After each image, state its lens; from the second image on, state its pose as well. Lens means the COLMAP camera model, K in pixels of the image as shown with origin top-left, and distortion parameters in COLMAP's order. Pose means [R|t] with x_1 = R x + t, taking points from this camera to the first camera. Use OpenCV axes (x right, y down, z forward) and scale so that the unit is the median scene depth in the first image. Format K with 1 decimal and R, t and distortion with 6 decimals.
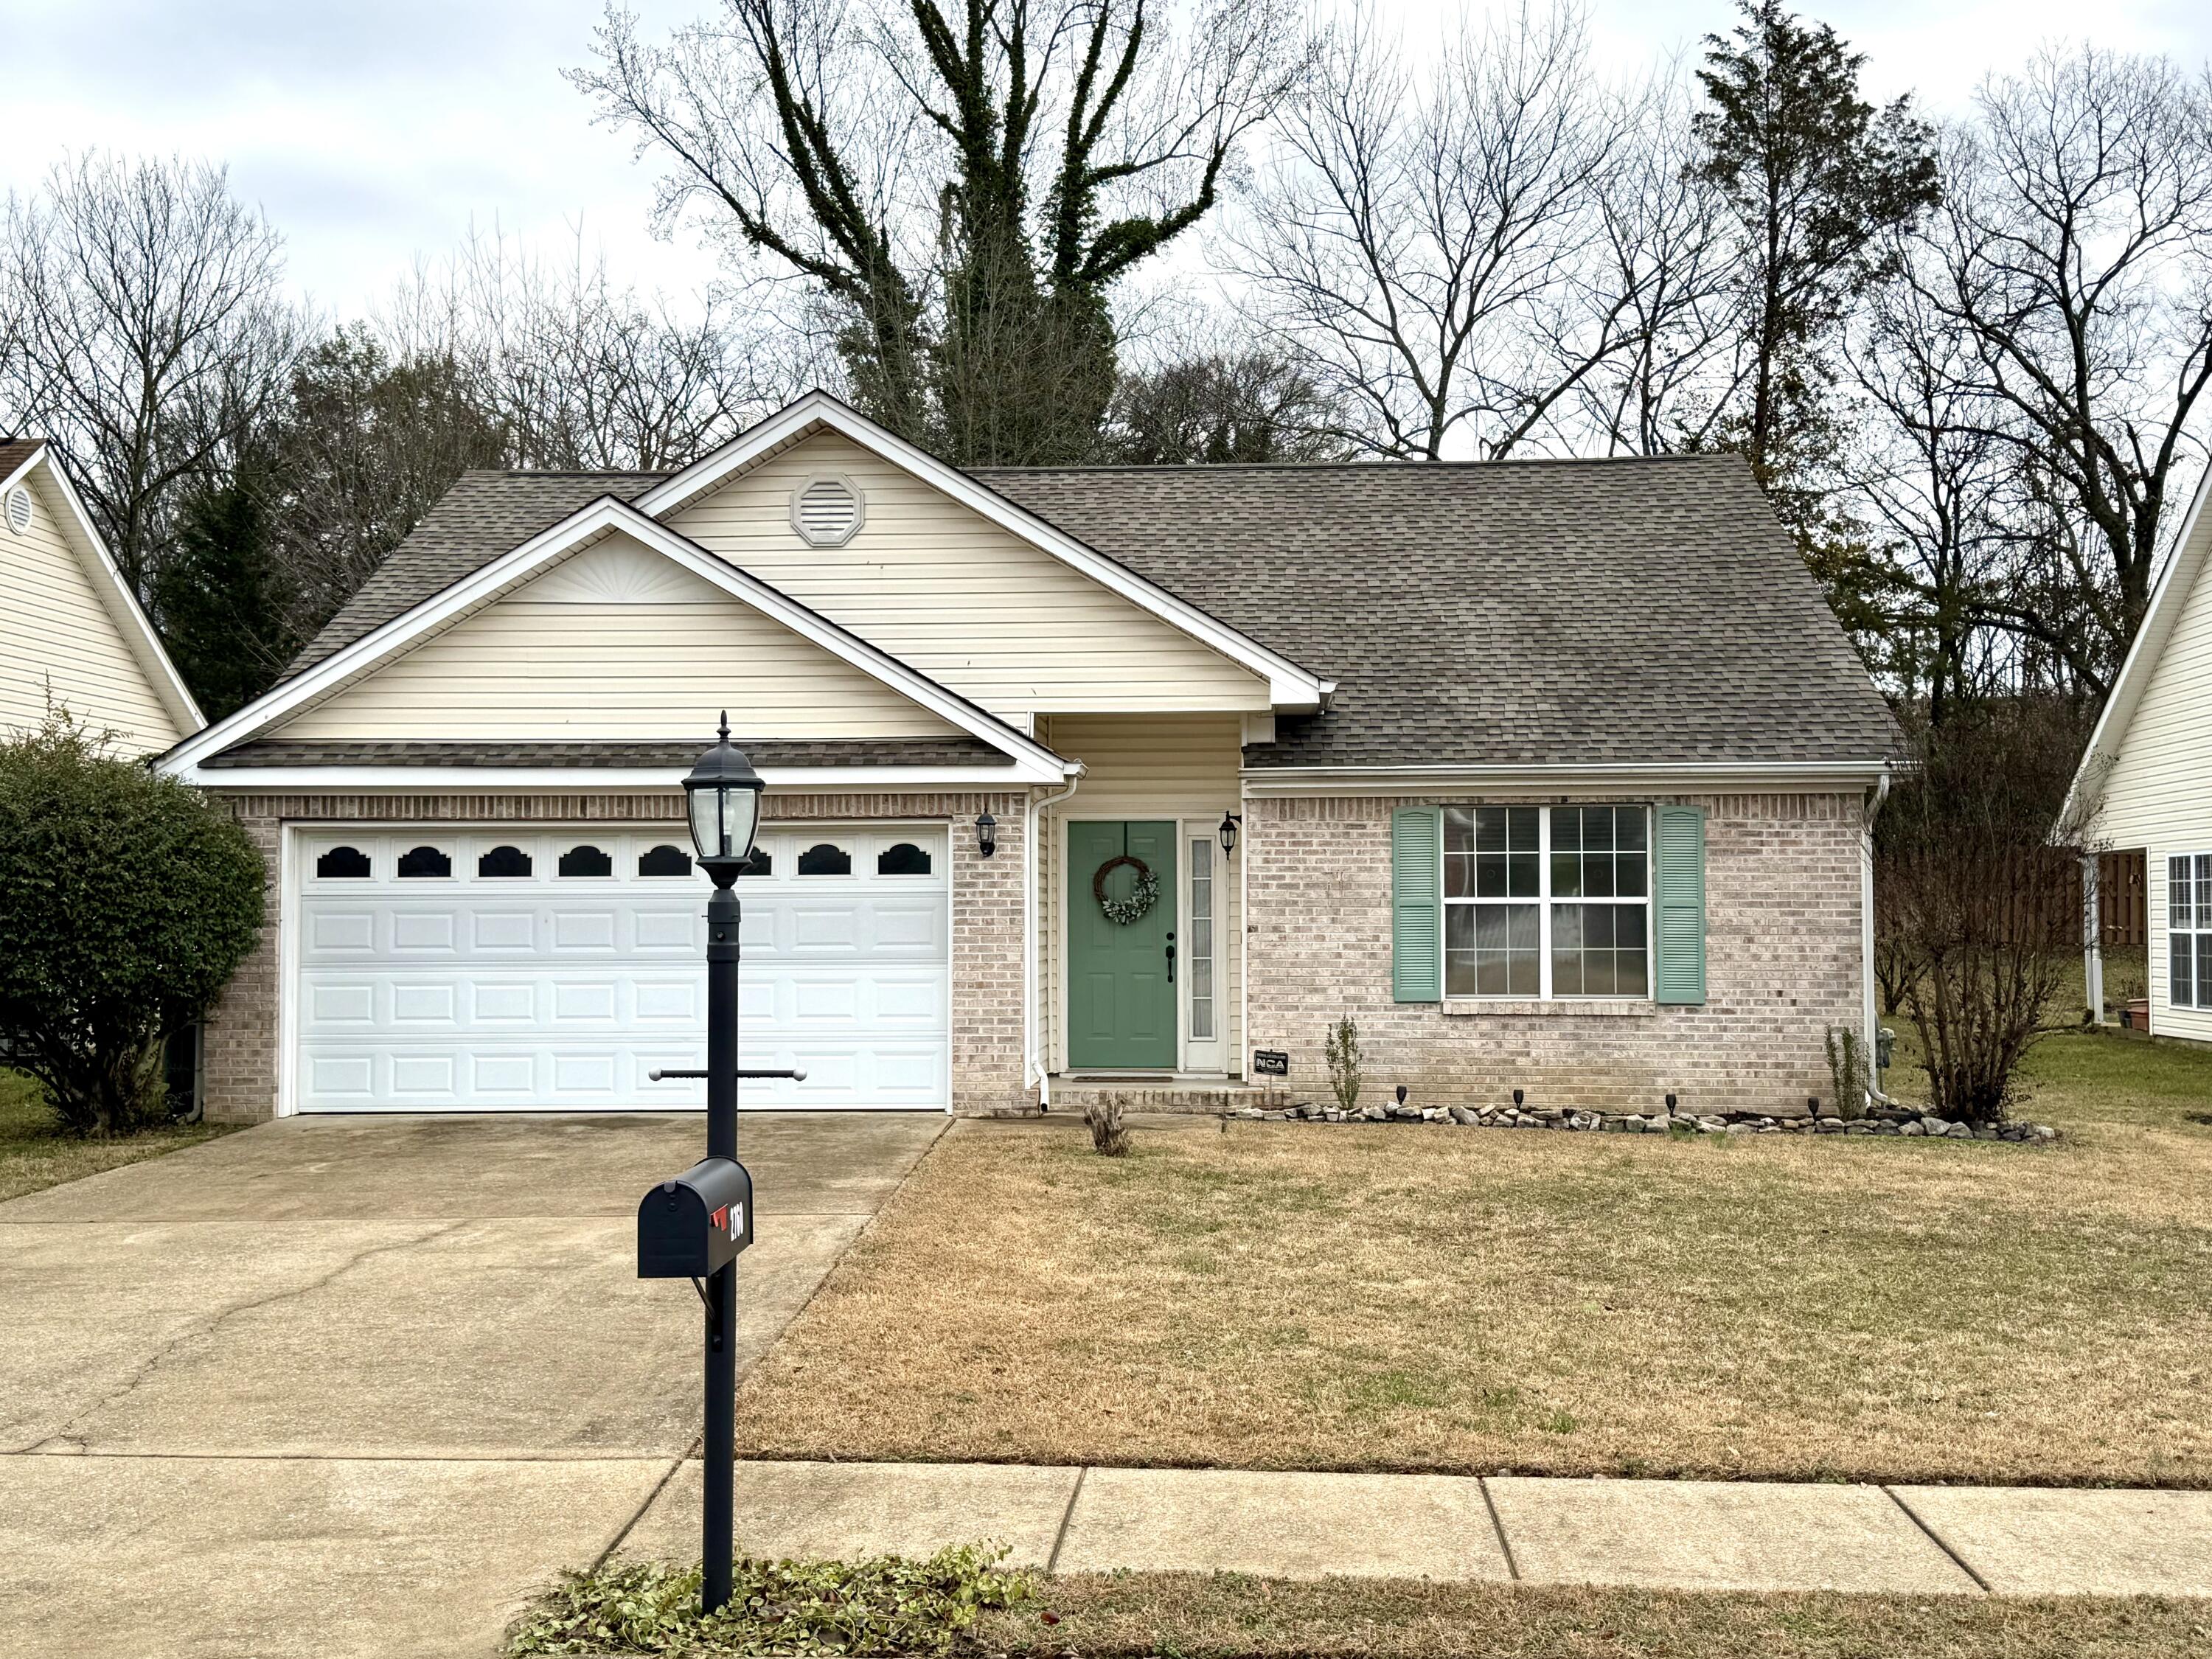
lens RADIAL K [[2360.7, 0, 1115.4], [0, 2360.7, 821.8], [0, 0, 1]] dist [0.193782, -0.683187]
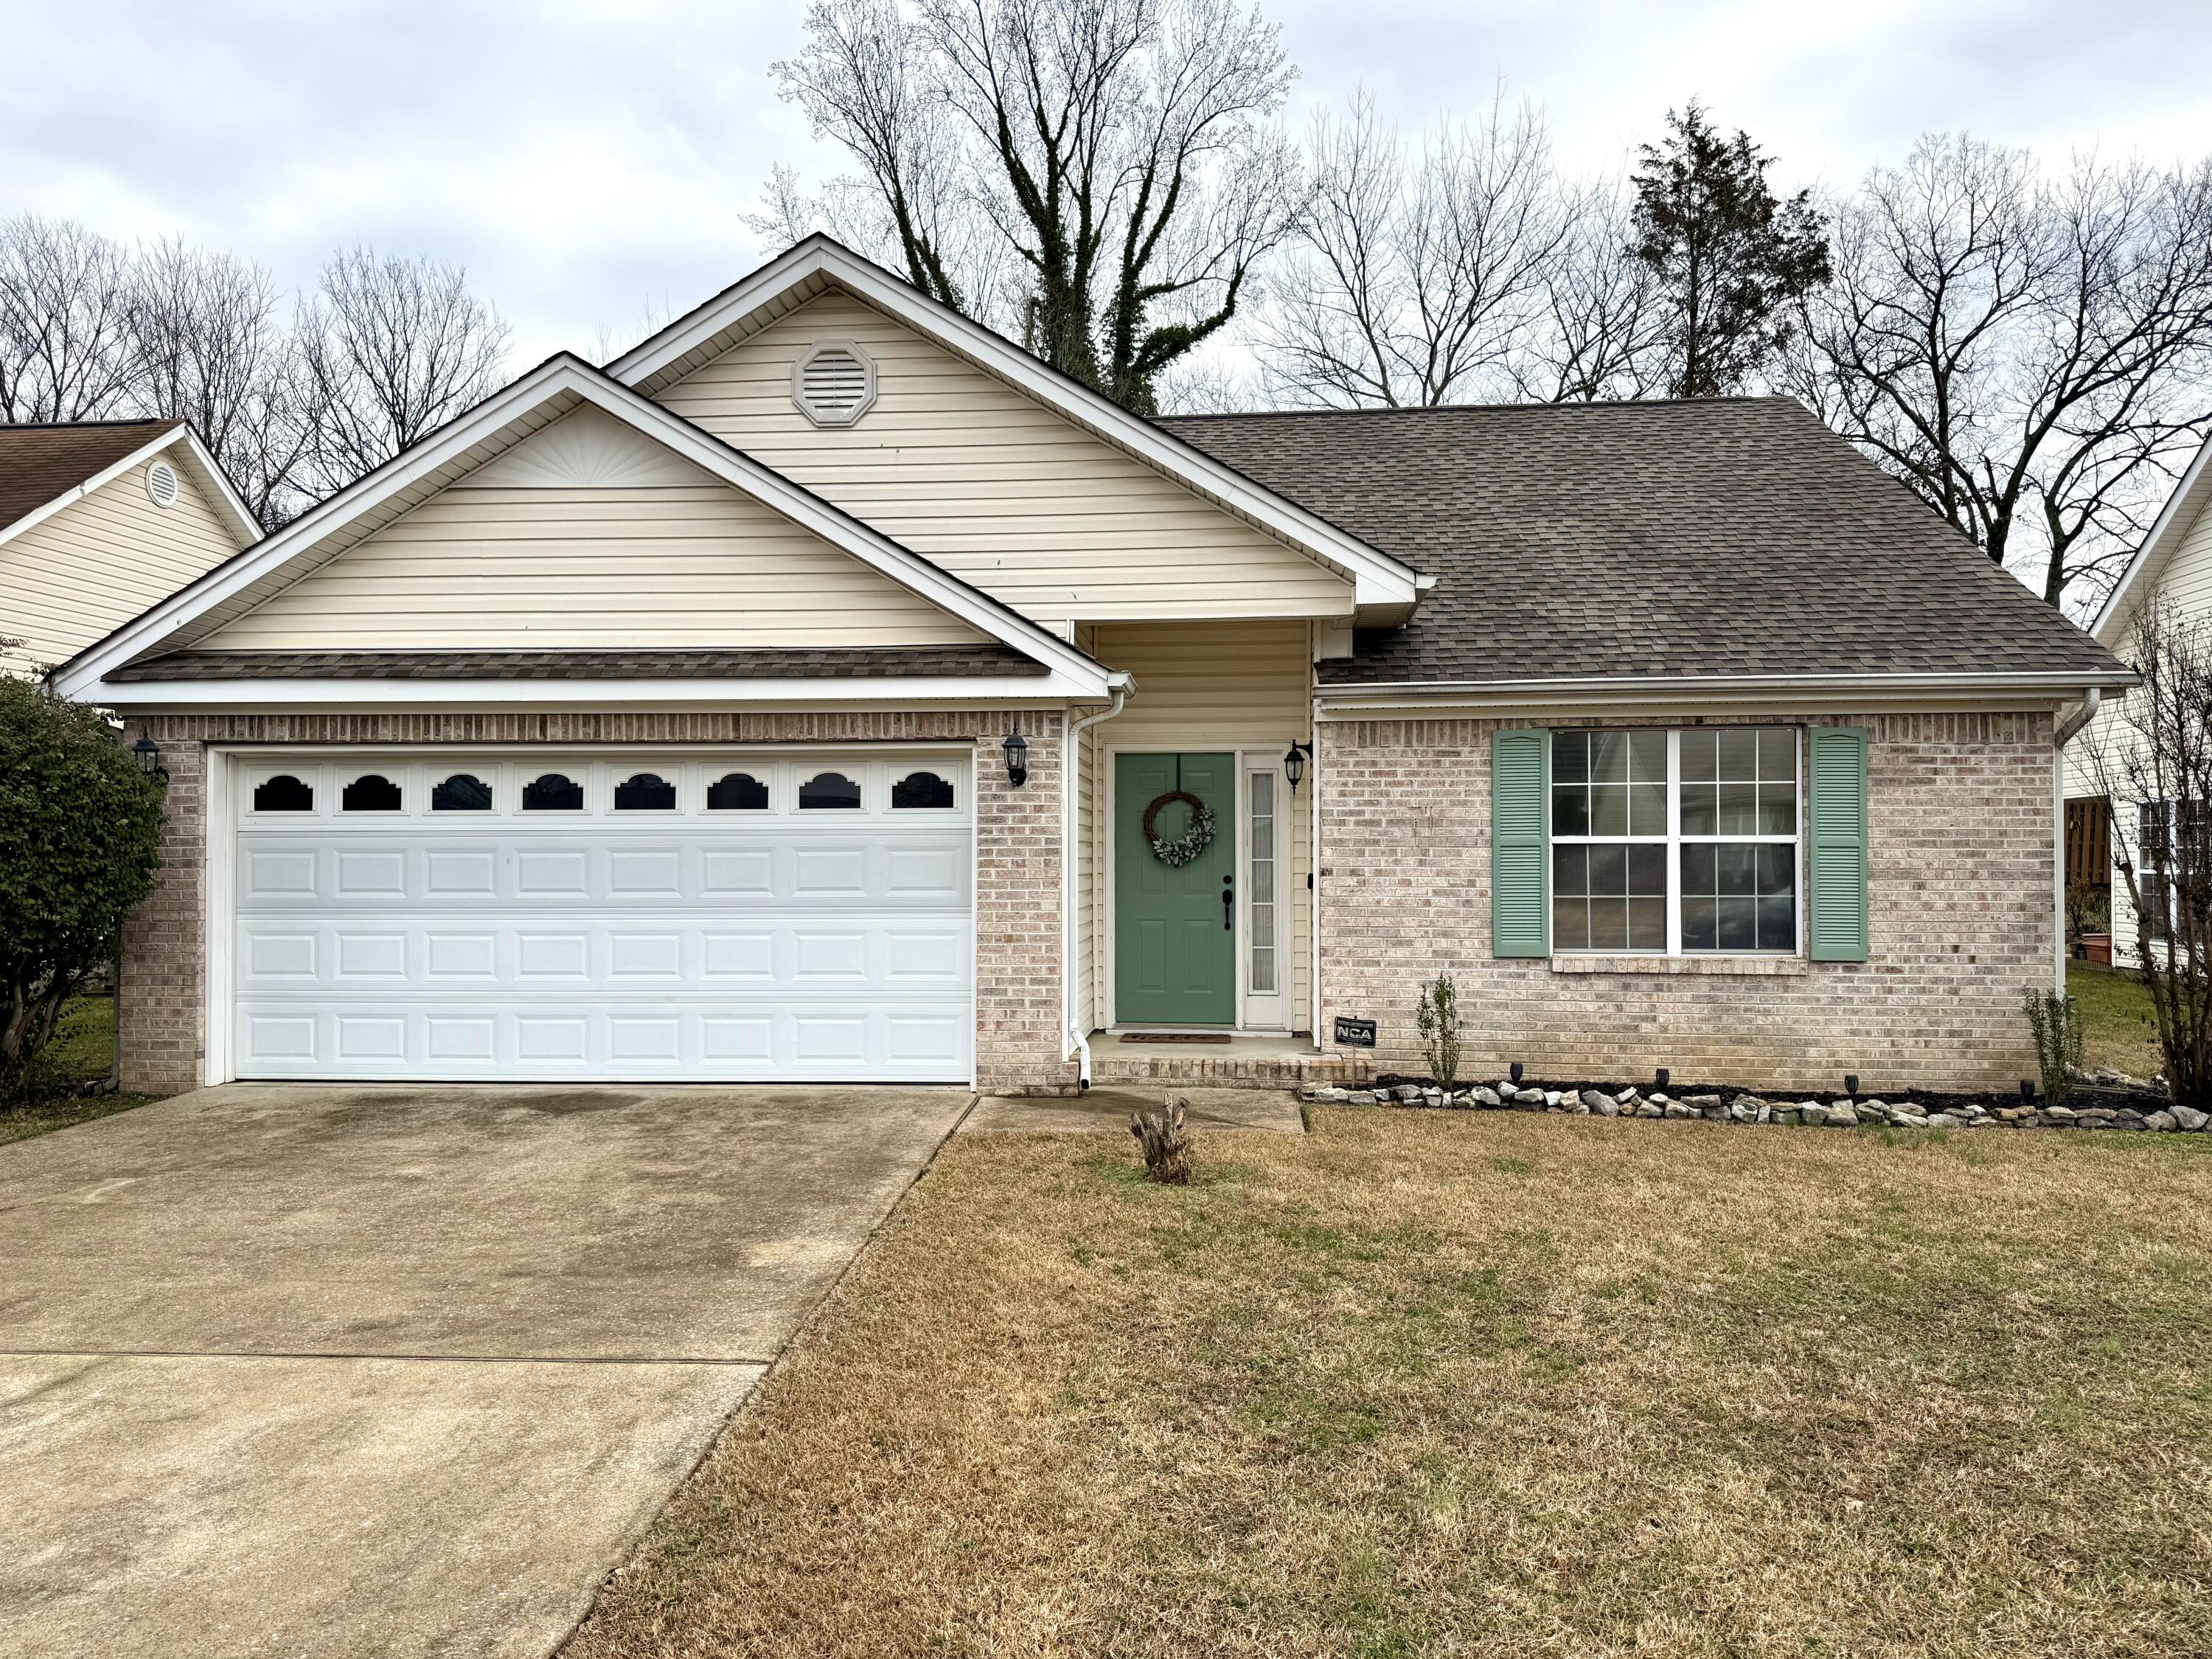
lens RADIAL K [[1564.6, 0, 1106.0], [0, 1564.6, 829.5], [0, 0, 1]] dist [0.163494, -0.351601]
pose [[0.999479, 0.000769, -0.032255, -0.004408], [-0.000082, 0.999773, 0.021292, 0.017444], [0.032264, -0.021278, 0.999253, 0.422844]]
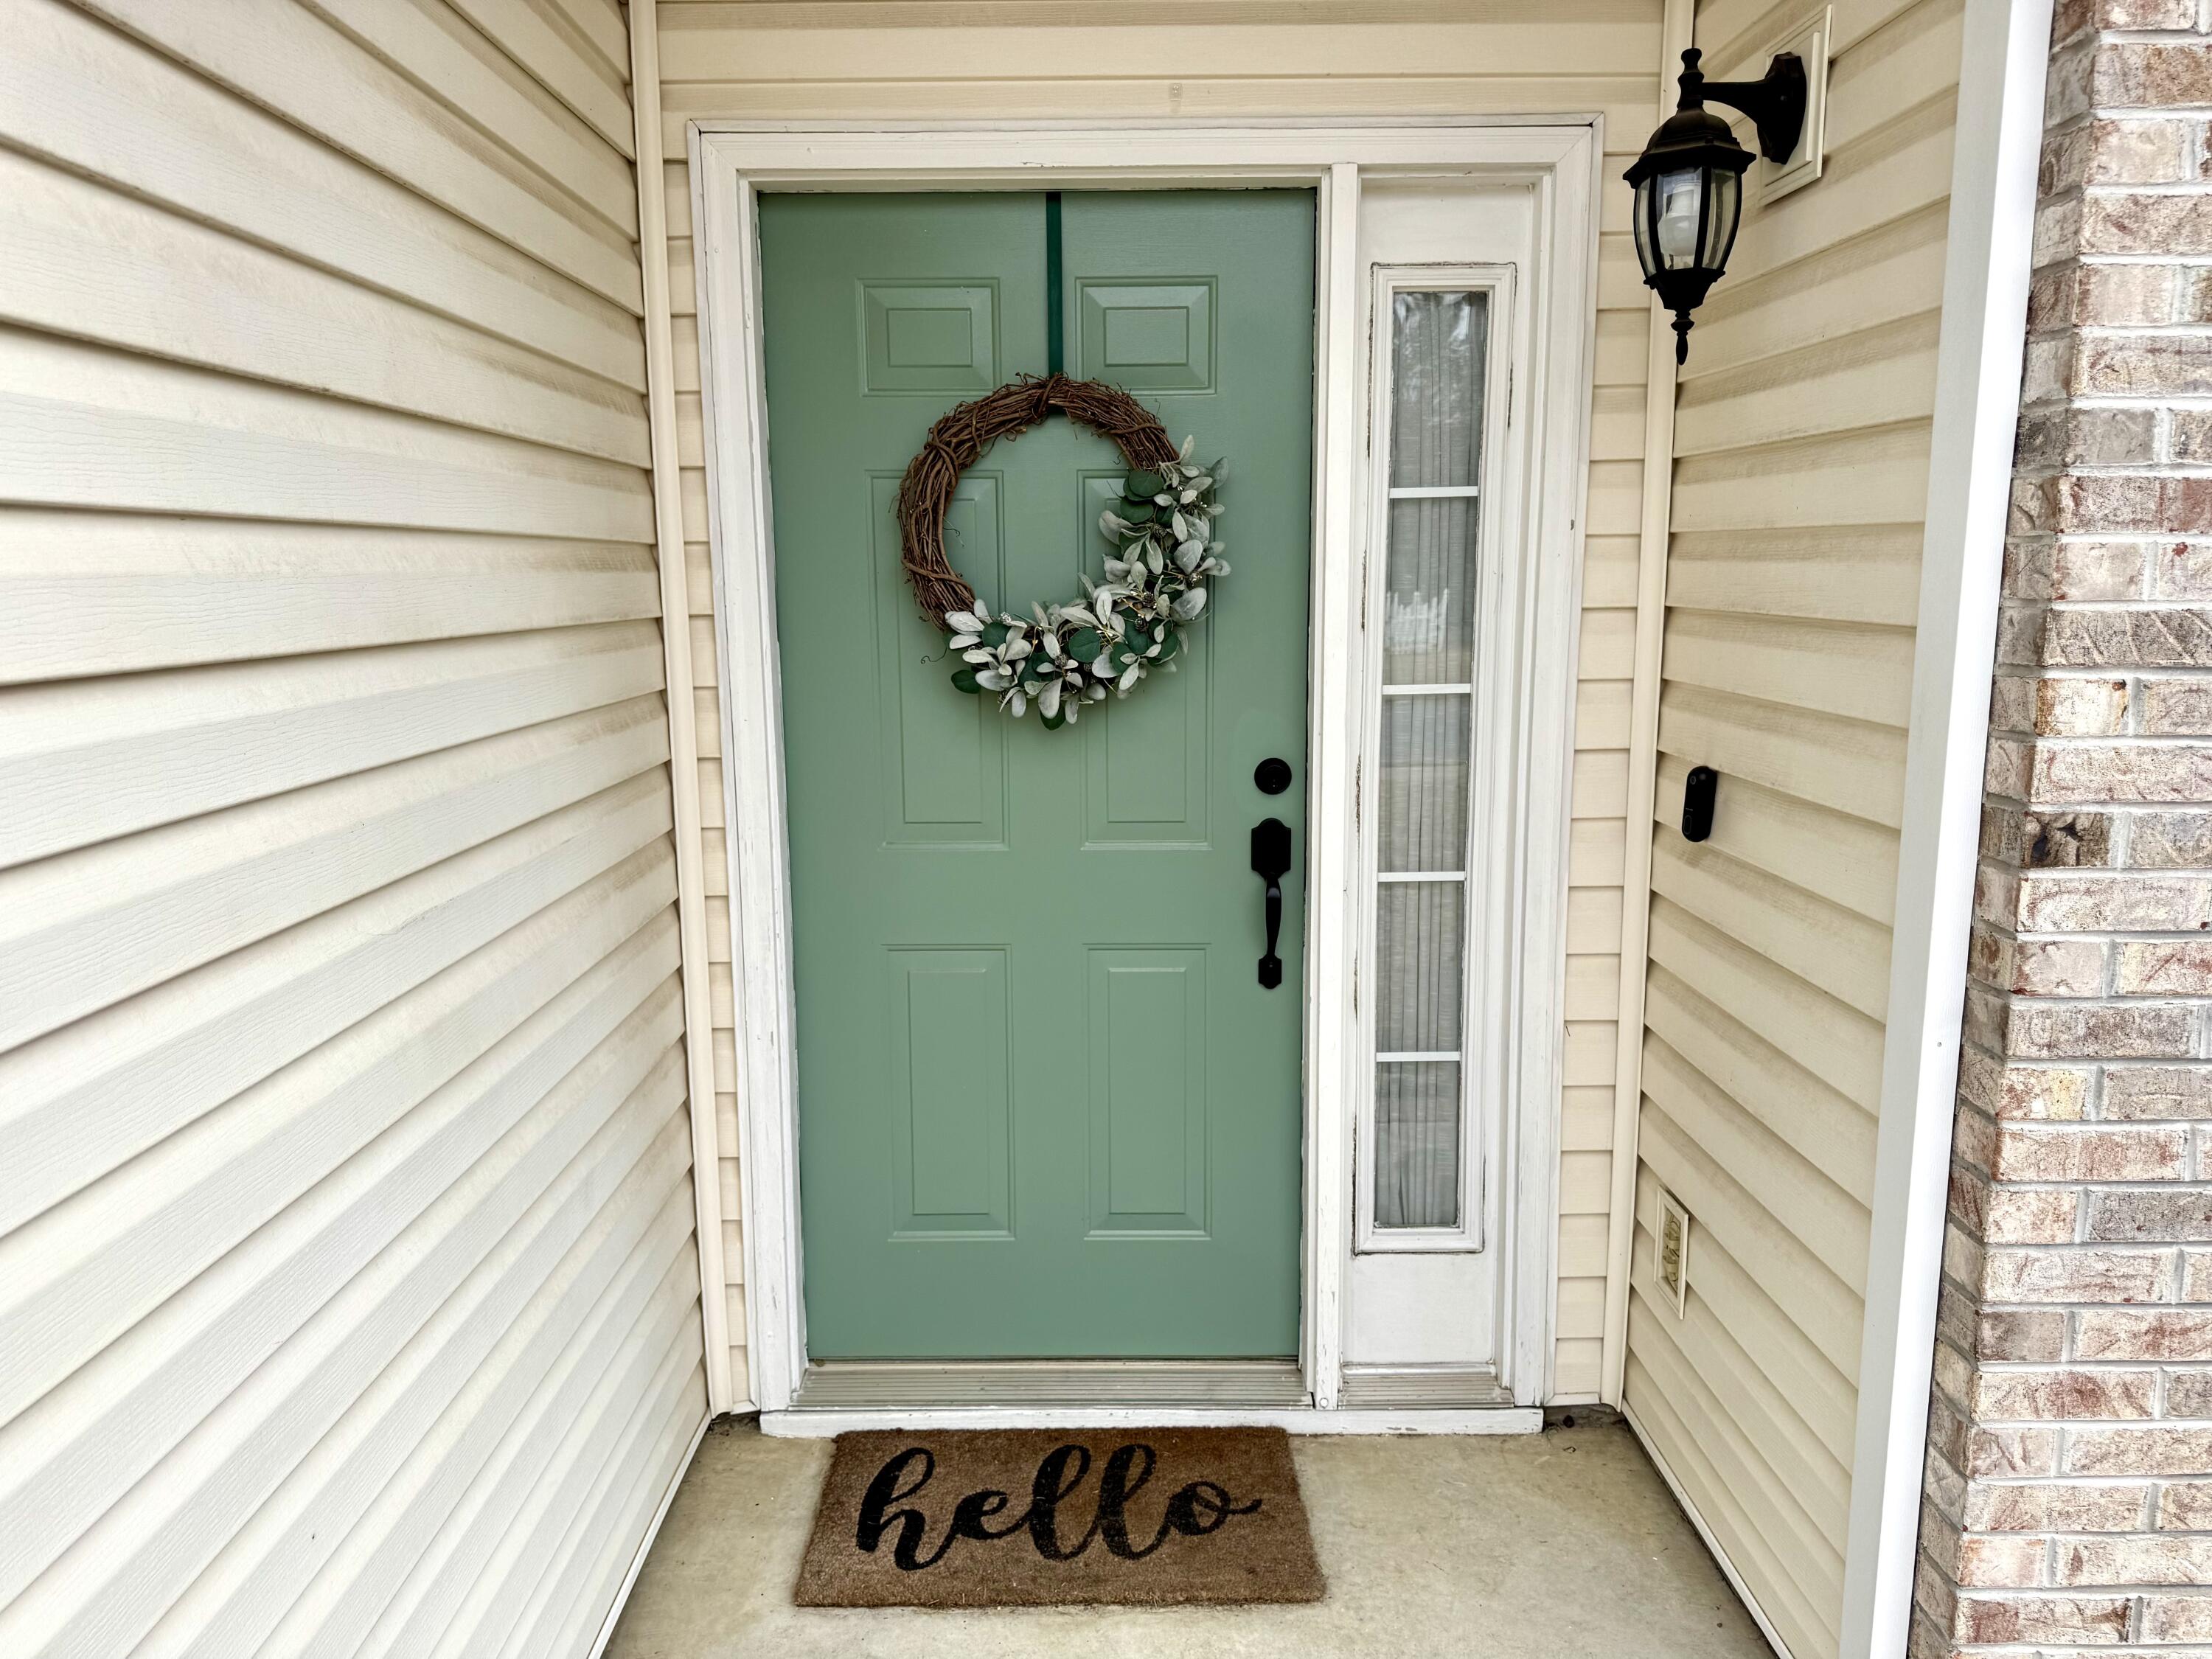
lens RADIAL K [[1568.0, 0, 1114.2], [0, 1568.0, 834.3], [0, 0, 1]] dist [0.056789, -0.061211]
pose [[0.997561, -0.018127, 0.067405, -0.000493], [0.004151, 0.979388, 0.201945, 0.027016], [-0.069676, -0.201173, 0.977075, 0.922359]]
